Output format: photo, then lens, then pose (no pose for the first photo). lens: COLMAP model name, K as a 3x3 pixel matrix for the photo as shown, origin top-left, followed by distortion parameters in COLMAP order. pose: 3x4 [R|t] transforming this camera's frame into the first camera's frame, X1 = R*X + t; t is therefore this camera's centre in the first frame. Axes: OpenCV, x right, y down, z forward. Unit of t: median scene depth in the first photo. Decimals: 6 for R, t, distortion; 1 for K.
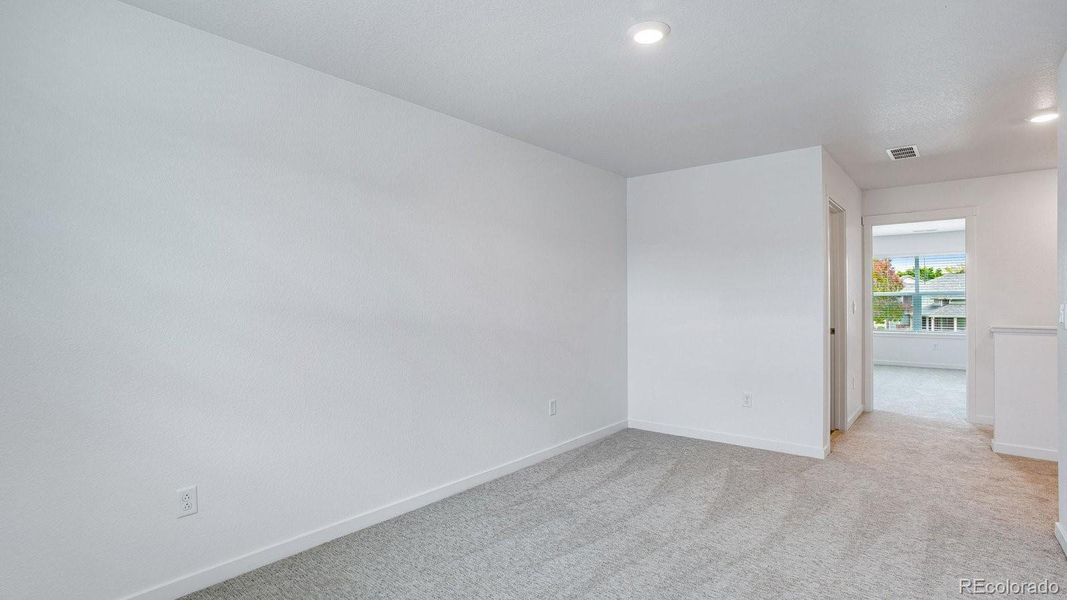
lens RADIAL K [[525.2, 0, 533.5], [0, 525.2, 300.0], [0, 0, 1]] dist [-0.060845, 0.027341]
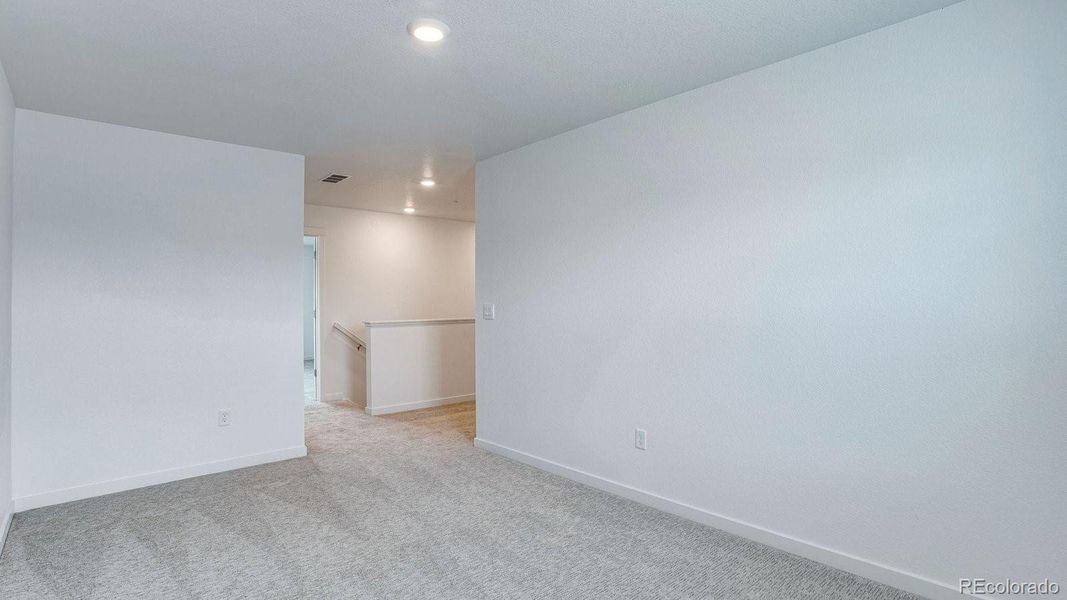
lens RADIAL K [[525.2, 0, 533.5], [0, 525.2, 300.0], [0, 0, 1]] dist [-0.060845, 0.027341]
pose [[0.134811, 0.000121, 0.990871, -0.497390], [0.007415, 0.999972, -0.001131, -0.005172], [-0.990844, 0.007500, 0.134806, 0.463928]]
